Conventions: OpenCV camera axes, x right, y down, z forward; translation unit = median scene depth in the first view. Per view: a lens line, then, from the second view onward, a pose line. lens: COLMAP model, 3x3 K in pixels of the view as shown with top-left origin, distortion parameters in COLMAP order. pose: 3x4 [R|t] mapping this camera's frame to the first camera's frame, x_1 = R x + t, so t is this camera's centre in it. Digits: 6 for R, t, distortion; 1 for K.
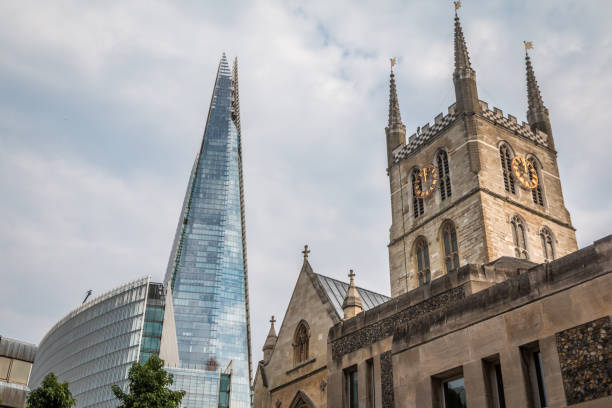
lens RADIAL K [[647.8, 0, 306.0], [0, 647.8, 204.0], [0, 0, 1]] dist [0.010821, 0.014705]
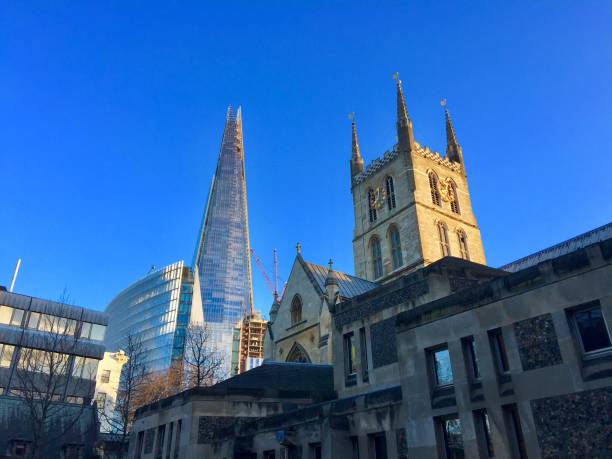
lens RADIAL K [[446.6, 0, 304.5], [0, 446.6, 223.8], [0, 0, 1]] dist [0.065639, -0.002774]
pose [[0.999304, -0.010586, 0.035760, -0.018112], [0.009430, 0.999432, 0.032353, -0.009452], [-0.036082, -0.031993, 0.998837, -0.005841]]
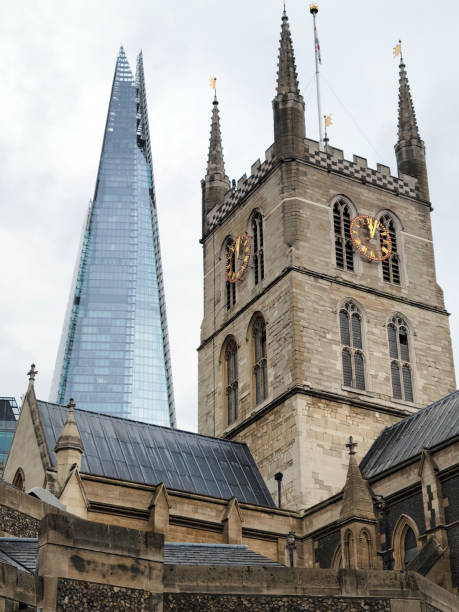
lens RADIAL K [[952.2, 0, 243.6], [0, 952.2, 305.2], [0, 0, 1]] dist [0.111004, 0.009778]
pose [[0.997403, -0.056092, -0.045172, 0.242736], [0.058181, 0.997230, 0.046340, -0.032009], [0.042448, -0.048848, 0.997904, -0.050339]]
